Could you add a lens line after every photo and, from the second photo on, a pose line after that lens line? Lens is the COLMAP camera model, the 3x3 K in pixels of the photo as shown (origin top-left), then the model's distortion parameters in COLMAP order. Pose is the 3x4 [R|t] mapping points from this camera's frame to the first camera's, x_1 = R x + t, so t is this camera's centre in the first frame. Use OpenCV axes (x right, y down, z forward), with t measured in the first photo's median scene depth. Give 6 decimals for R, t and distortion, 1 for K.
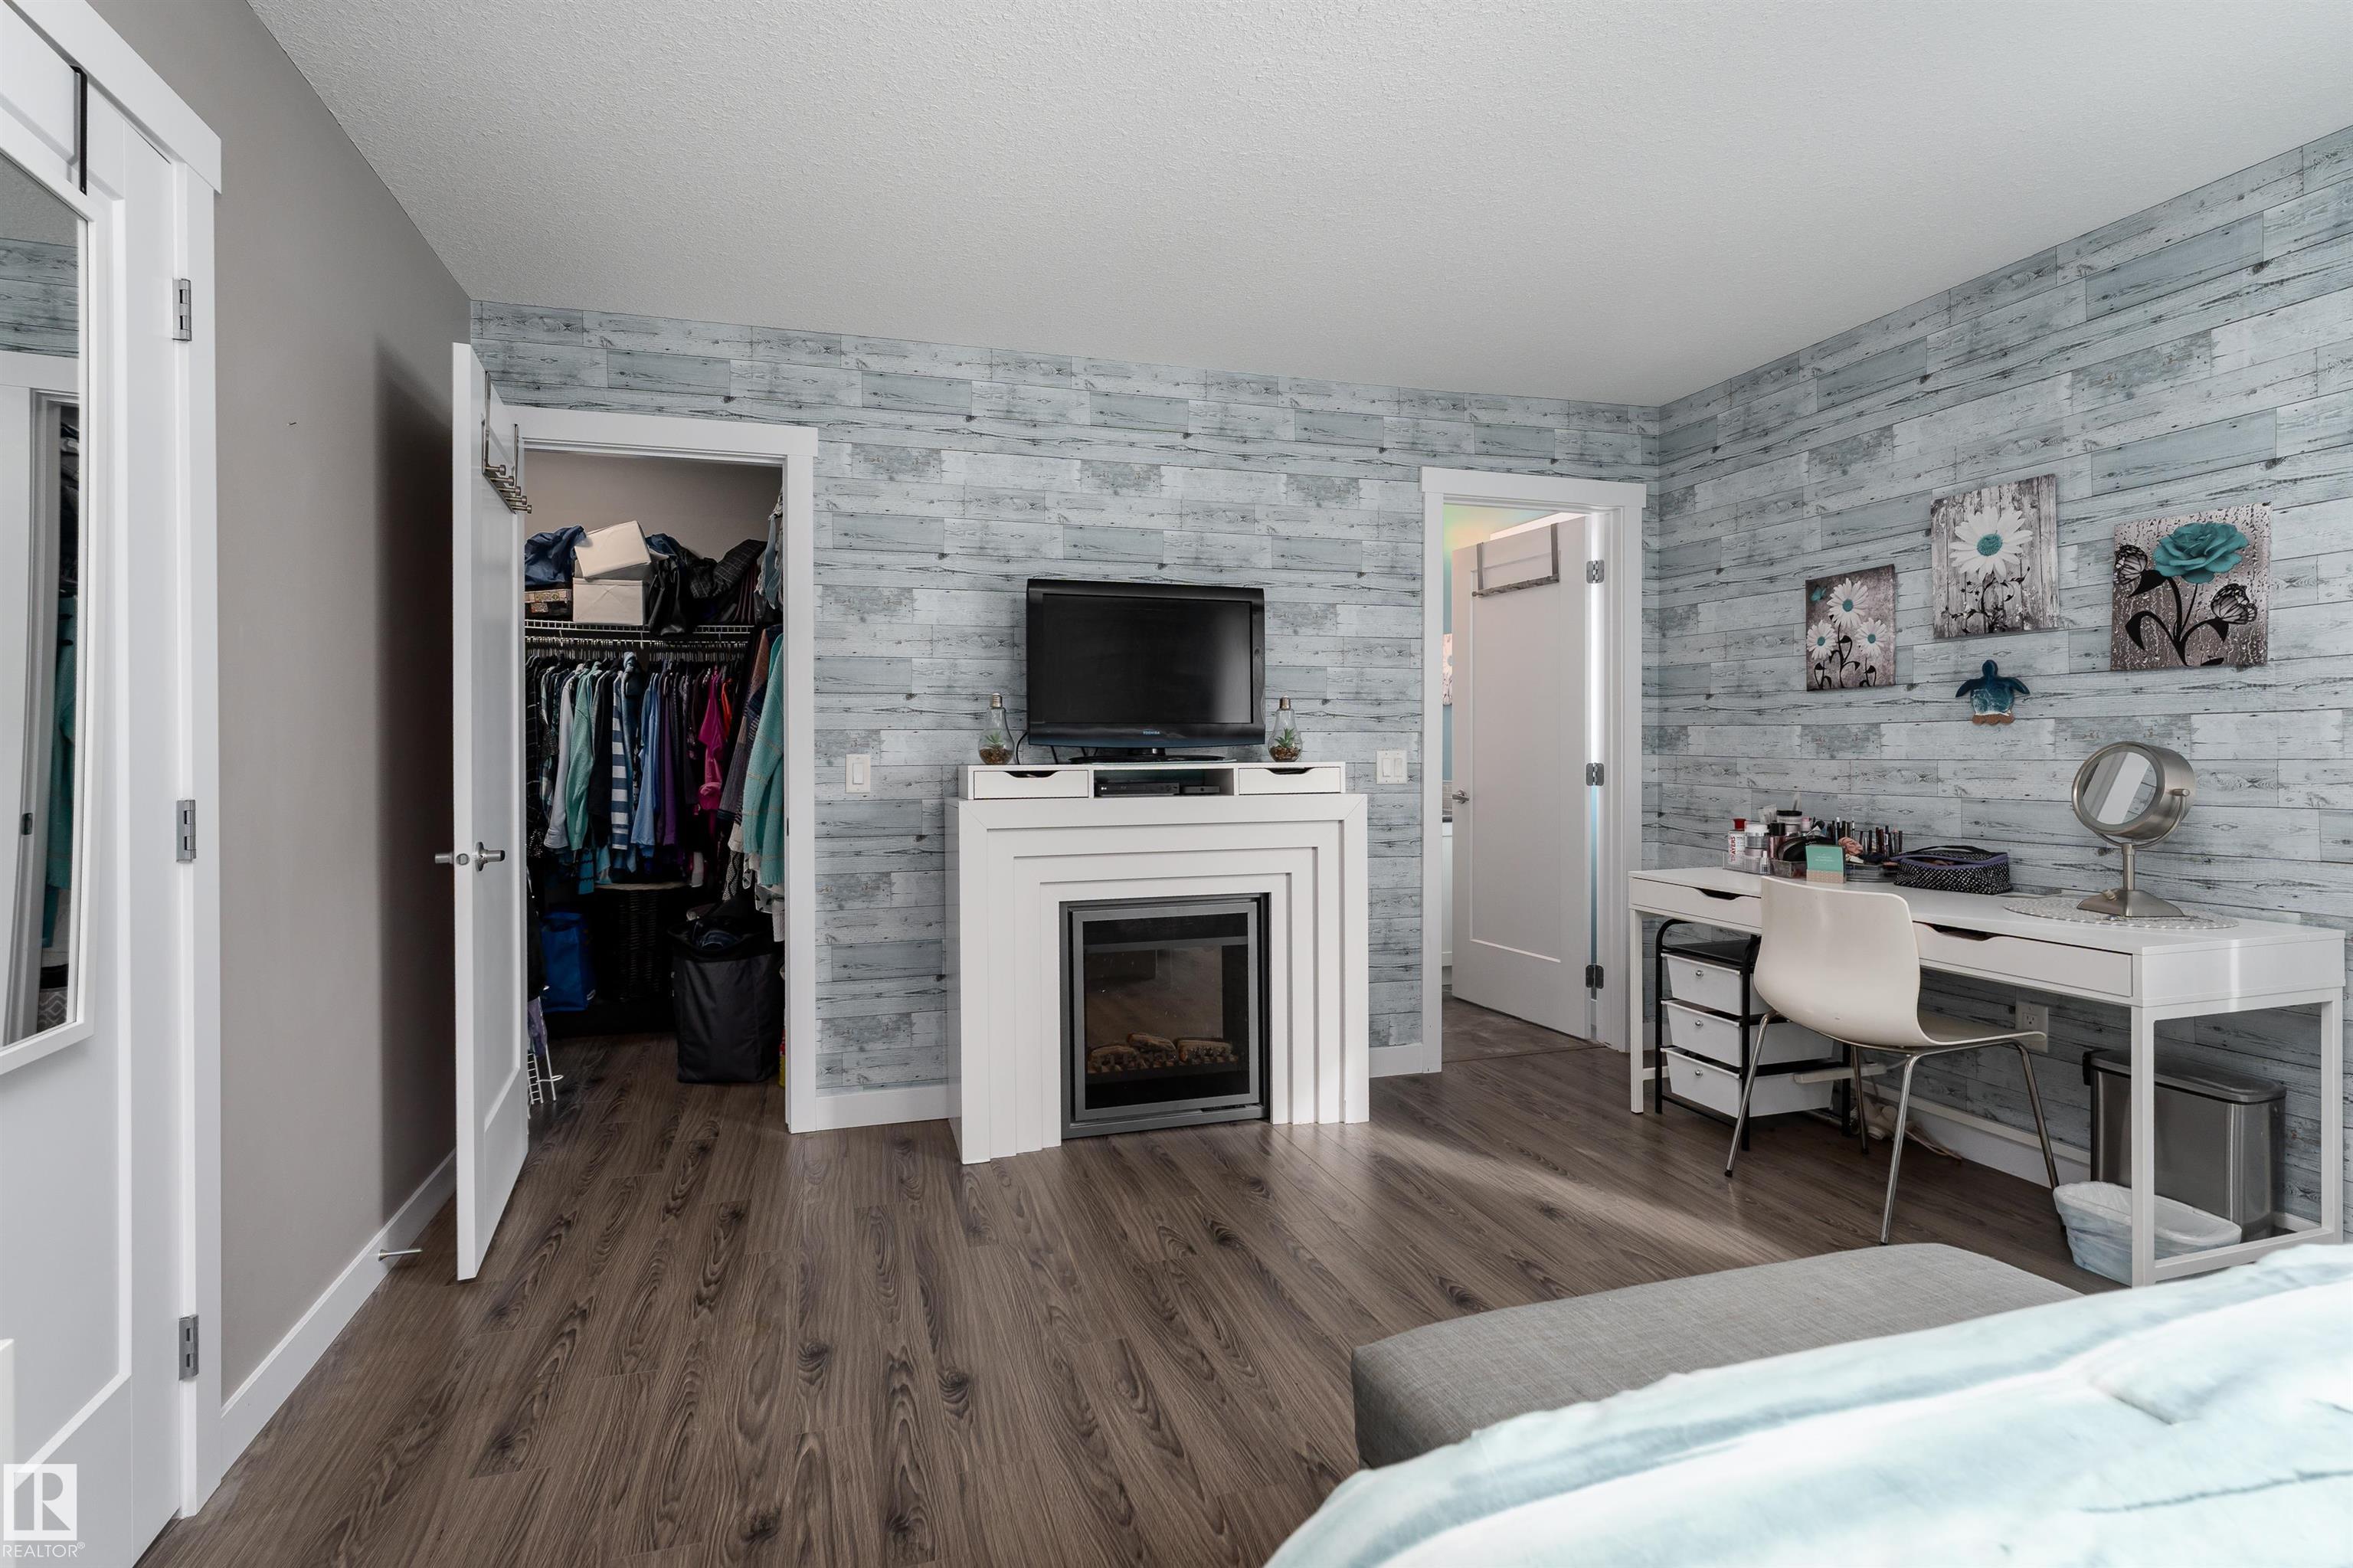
lens RADIAL K [[1040.2, 0, 1088.6], [0, 1040.2, 755.4], [0, 0, 1]] dist [0.000637, 0.000565]
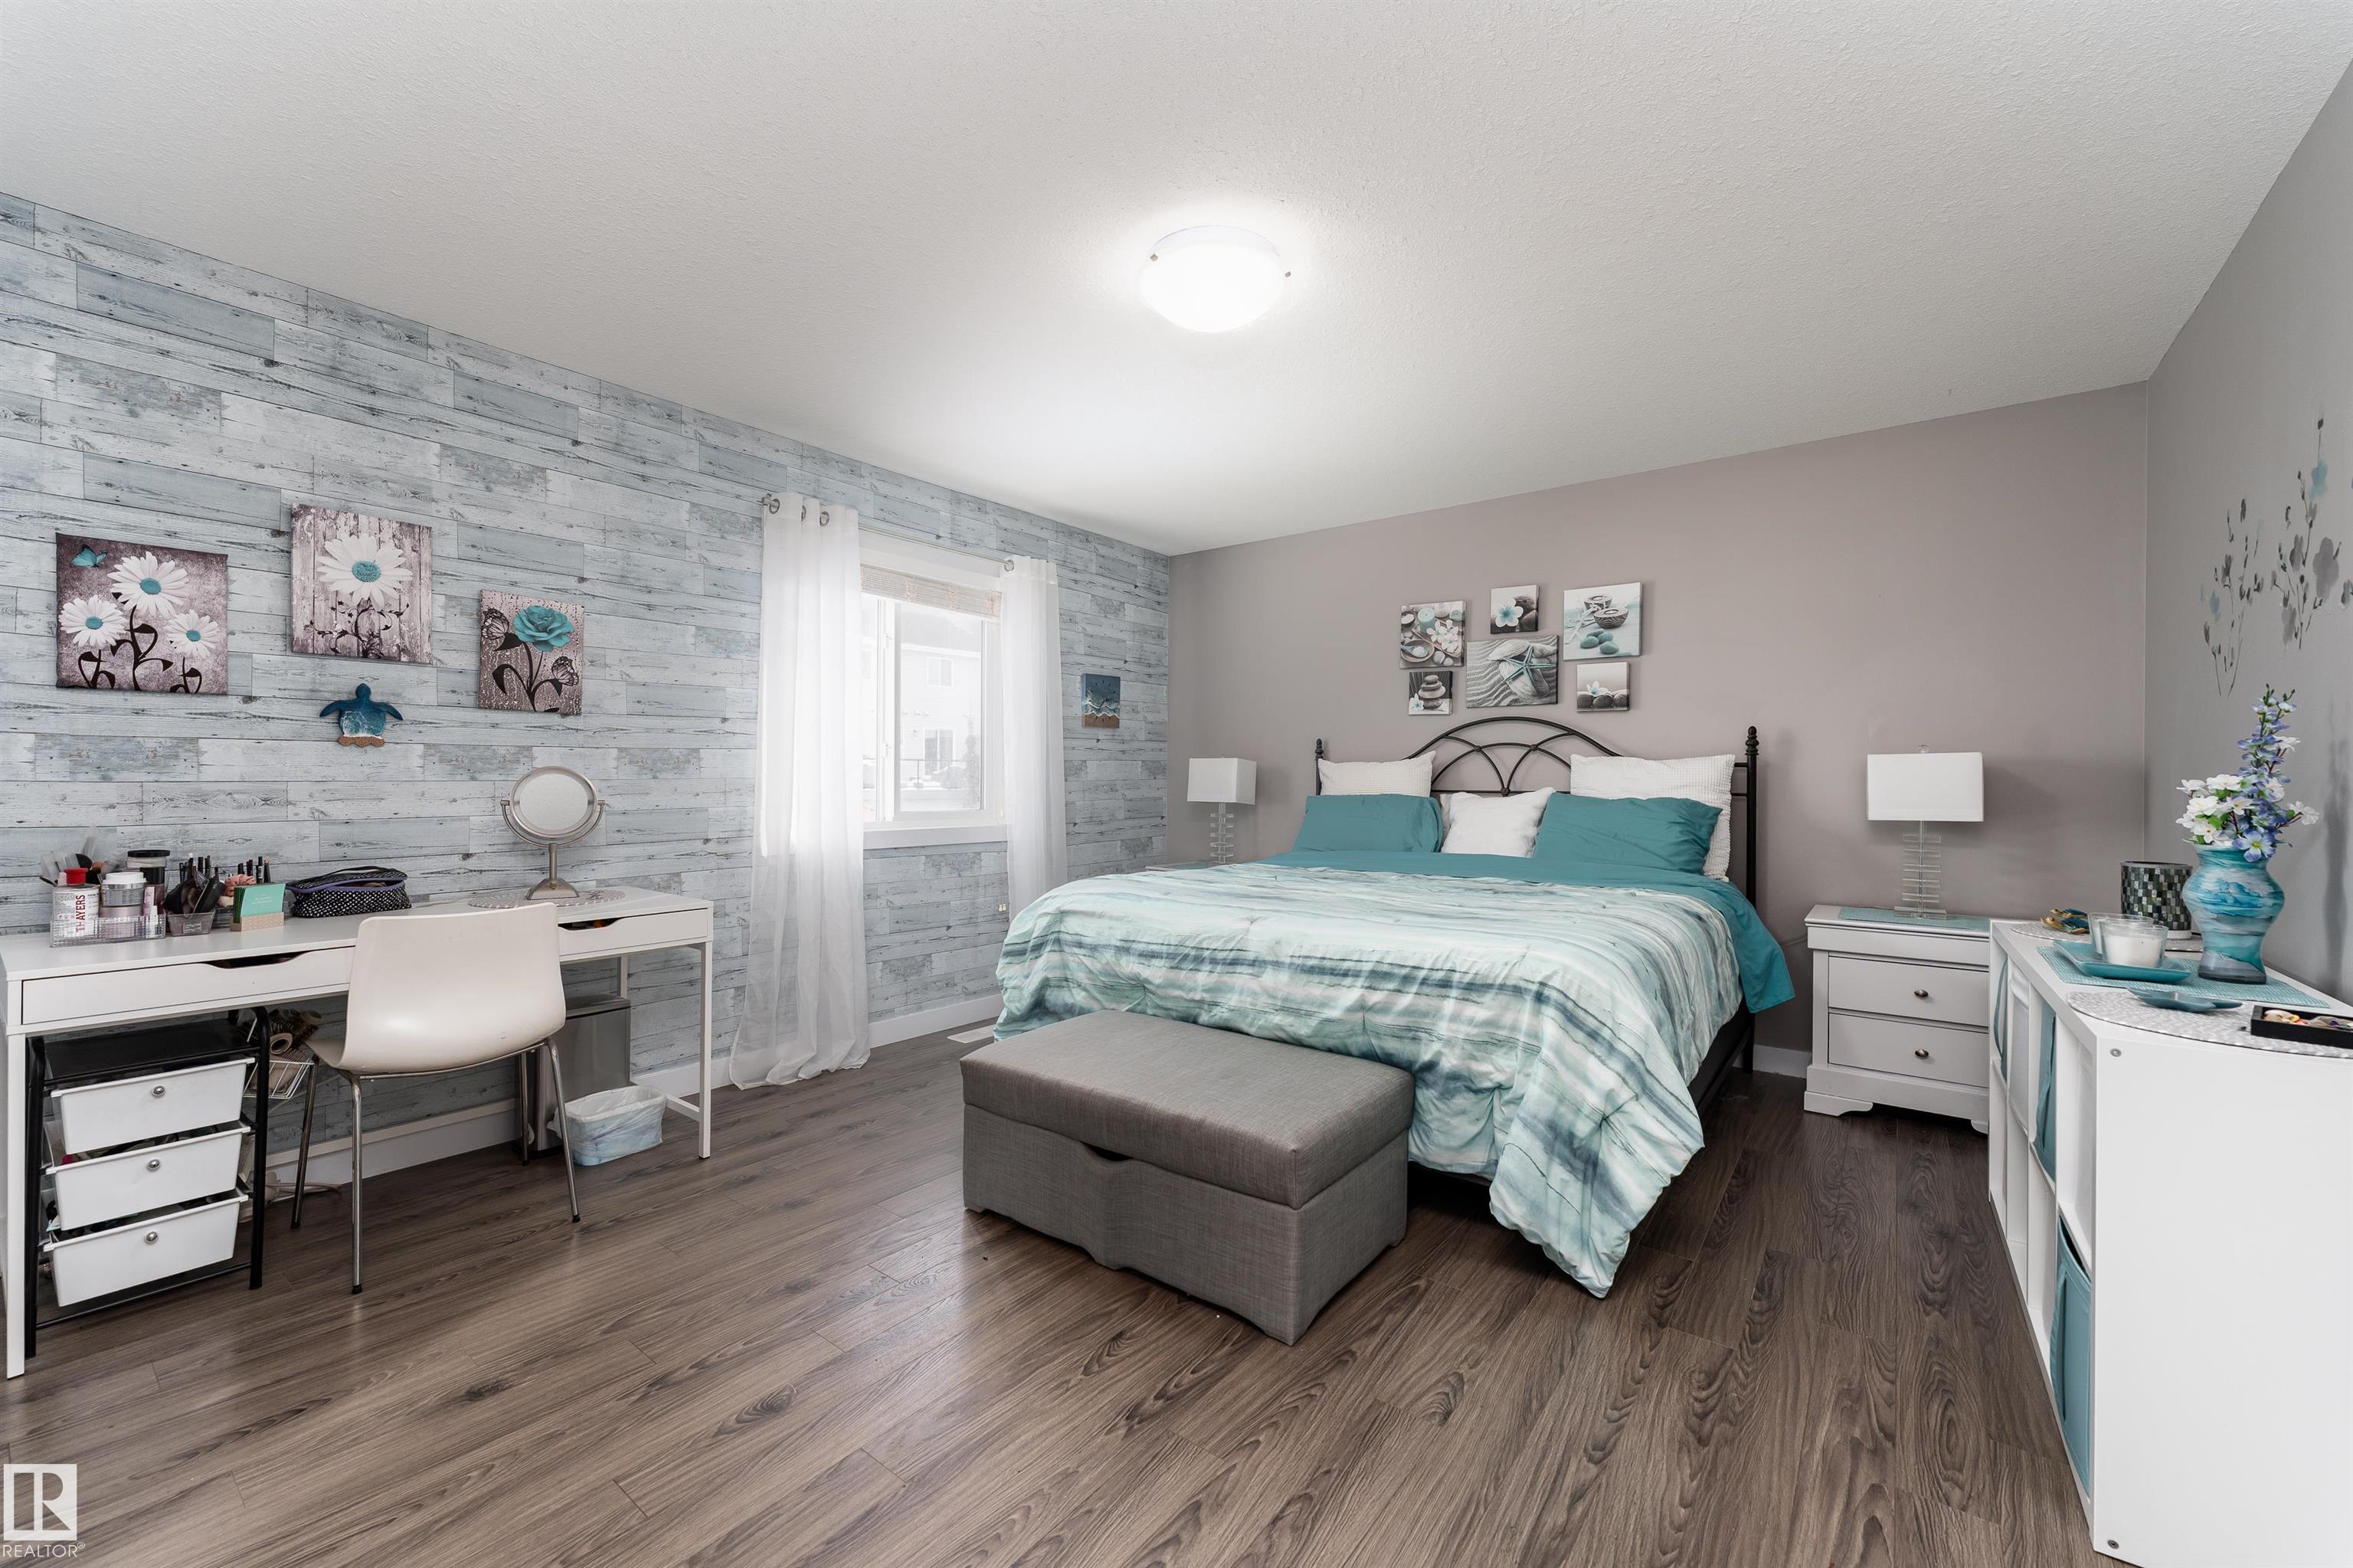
lens RADIAL K [[937.4, 0, 1172.5], [0, 937.4, 782.2], [0, 0, 1]] dist [0.000362, -0.000275]
pose [[-0.608931, -0.001247, 0.793222, -0.311826], [0.000952, 0.999997, 0.002303, 0.003590], [-0.793223, 0.002158, -0.608928, 0.827003]]
